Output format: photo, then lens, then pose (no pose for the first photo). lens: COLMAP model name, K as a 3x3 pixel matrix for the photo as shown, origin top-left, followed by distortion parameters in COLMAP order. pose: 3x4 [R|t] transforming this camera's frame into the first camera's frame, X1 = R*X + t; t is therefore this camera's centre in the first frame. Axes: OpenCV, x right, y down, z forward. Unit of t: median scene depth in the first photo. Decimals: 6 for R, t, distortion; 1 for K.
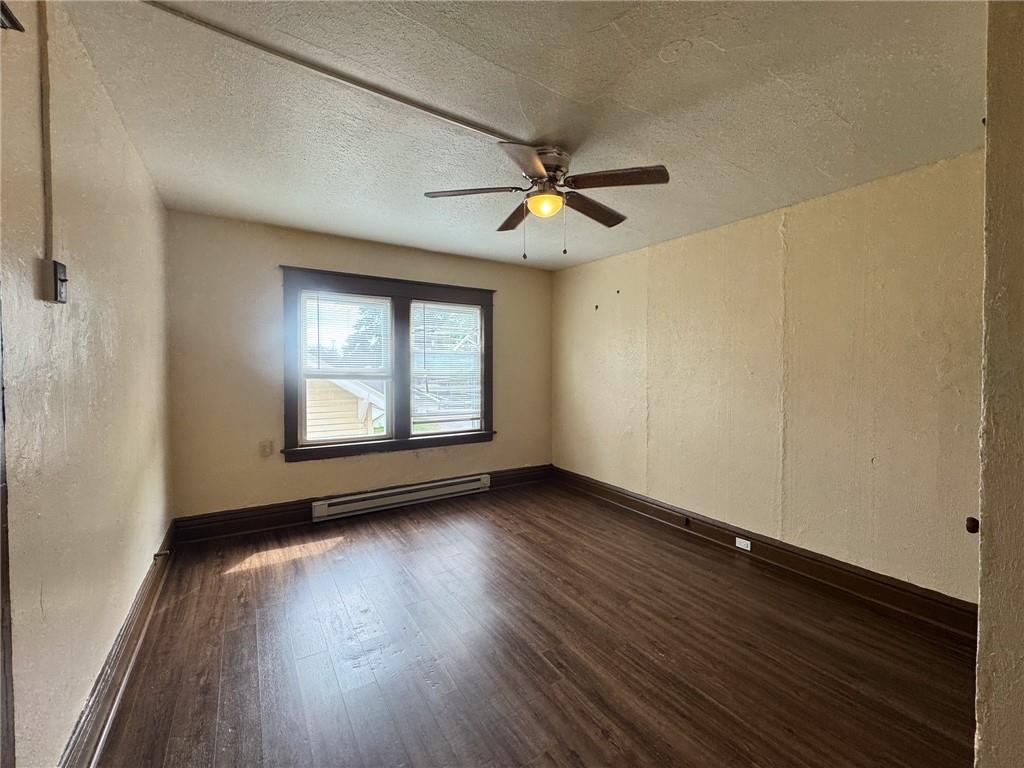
lens RADIAL K [[422.8, 0, 522.0], [0, 422.8, 382.2], [0, 0, 1]] dist [-0.025870, 0.009322]
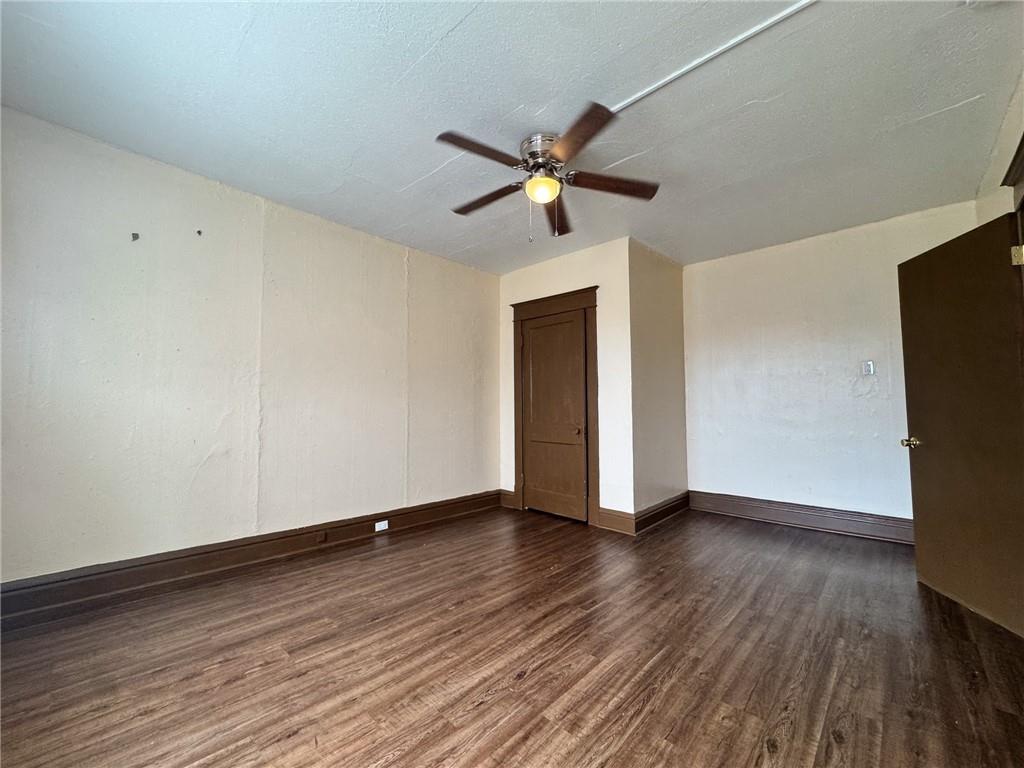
lens RADIAL K [[422.8, 0, 508.0], [0, 422.8, 394.2], [0, 0, 1]] dist [-0.025870, 0.009322]
pose [[-0.220099, 0.006038, 0.975459, -0.679988], [0.022788, 0.999740, -0.001047, 0.054777], [-0.975211, 0.021998, -0.220179, 0.991533]]
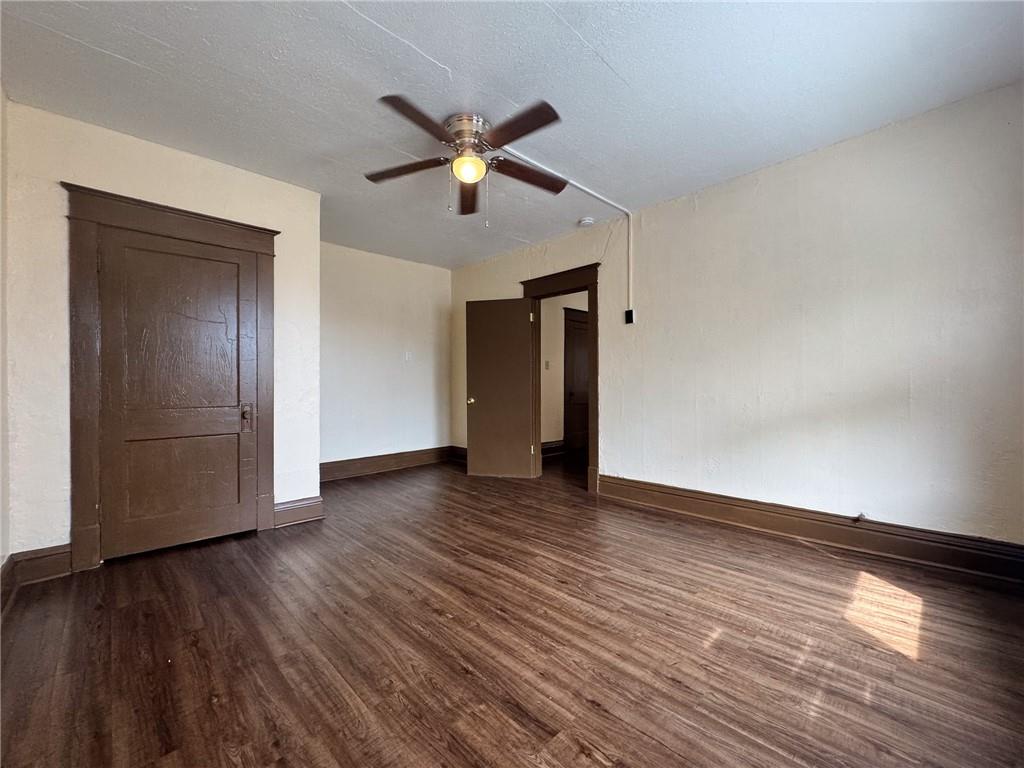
lens RADIAL K [[422.8, 0, 522.7], [0, 422.8, 388.0], [0, 0, 1]] dist [-0.025870, 0.009322]
pose [[-0.979309, -0.002458, -0.202356, 0.104283], [-0.011271, 0.999037, 0.042411, 0.064764], [0.202056, 0.043814, -0.978393, 1.561161]]
